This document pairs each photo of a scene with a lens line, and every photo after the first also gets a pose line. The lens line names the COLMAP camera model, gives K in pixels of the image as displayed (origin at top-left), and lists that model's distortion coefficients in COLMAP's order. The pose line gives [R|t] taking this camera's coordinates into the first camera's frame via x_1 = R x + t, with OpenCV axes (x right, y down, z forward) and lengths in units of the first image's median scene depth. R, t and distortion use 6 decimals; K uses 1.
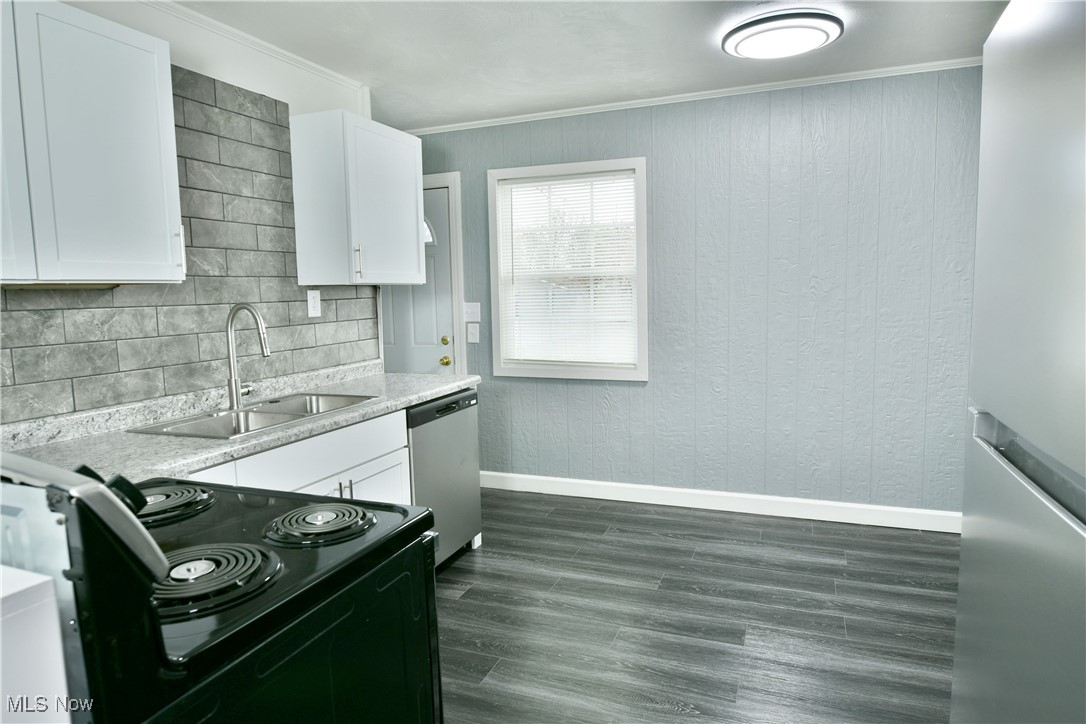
lens RADIAL K [[670.0, 0, 543.5], [0, 670.0, 355.5], [0, 0, 1]] dist [-0.001153, -0.001765]
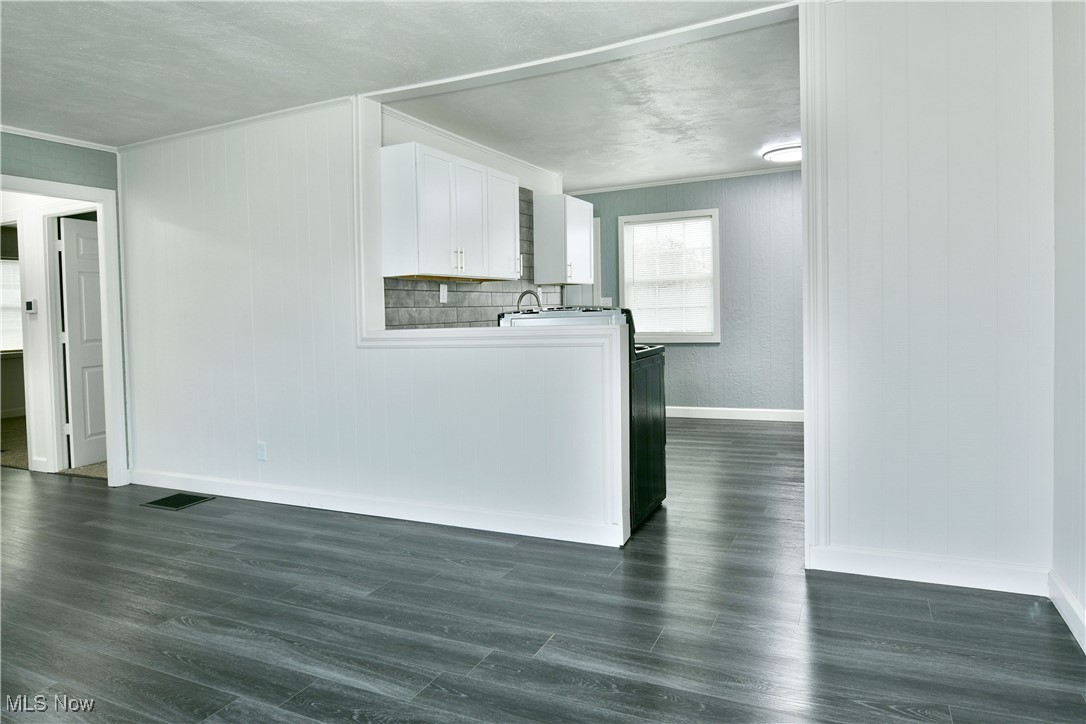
lens RADIAL K [[698.9, 0, 524.5], [0, 698.9, 351.2], [0, 0, 1]] dist [0.038246, -0.000071]
pose [[0.996276, -0.007425, -0.085902, -0.177649], [0.004105, 0.999240, -0.038760, 0.126794], [0.086125, 0.038263, 0.995549, -0.761578]]
